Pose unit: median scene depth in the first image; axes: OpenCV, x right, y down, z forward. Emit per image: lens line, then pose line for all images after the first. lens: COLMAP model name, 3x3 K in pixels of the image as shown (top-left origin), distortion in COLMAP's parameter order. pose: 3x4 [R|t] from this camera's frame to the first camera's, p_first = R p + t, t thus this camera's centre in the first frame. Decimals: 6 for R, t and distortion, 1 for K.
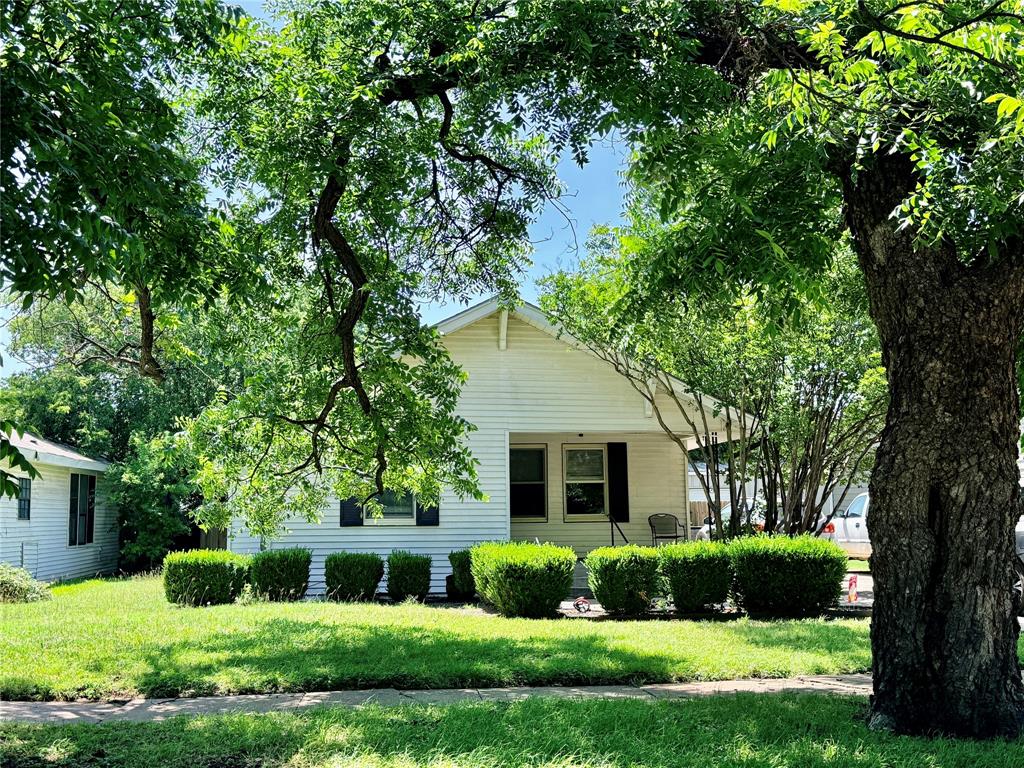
lens RADIAL K [[1122.0, 0, 512.0], [0, 1122.0, 384.0], [0, 0, 1]] dist [0.214203, -0.449021]
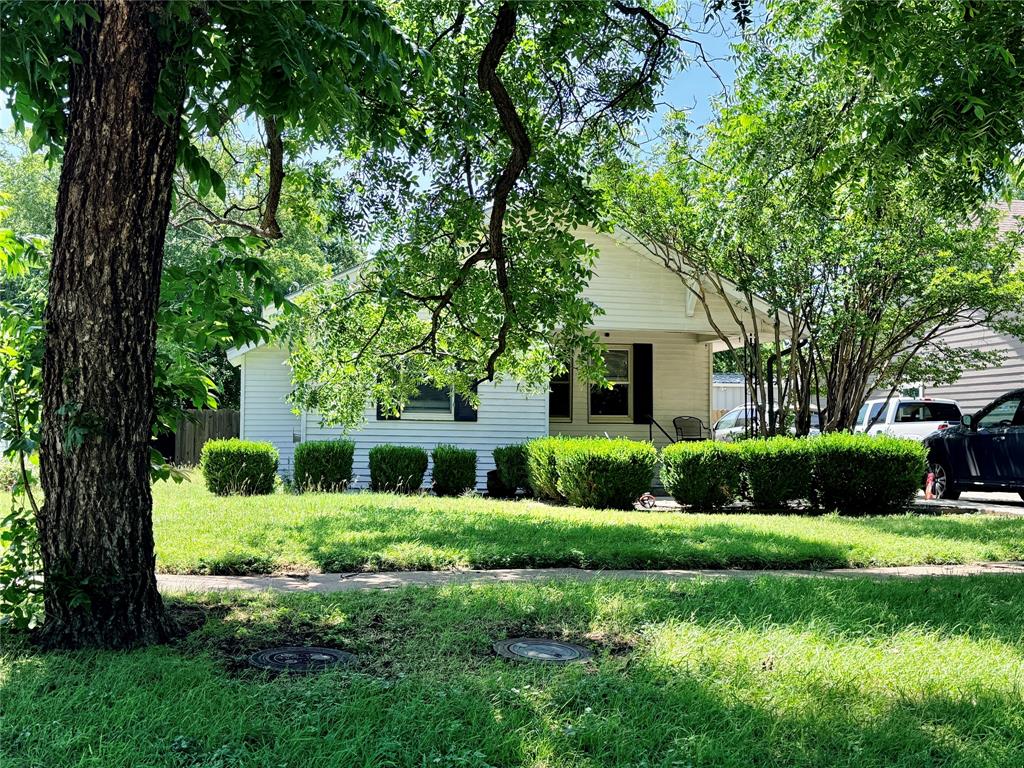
lens RADIAL K [[1122.0, 0, 512.0], [0, 1122.0, 384.0], [0, 0, 1]] dist [0.214203, -0.449021]
pose [[0.996798, 0.022835, 0.076633, -0.121794], [-0.028493, 0.996882, 0.073577, 0.022865], [-0.074714, -0.075525, 0.994341, 0.034928]]
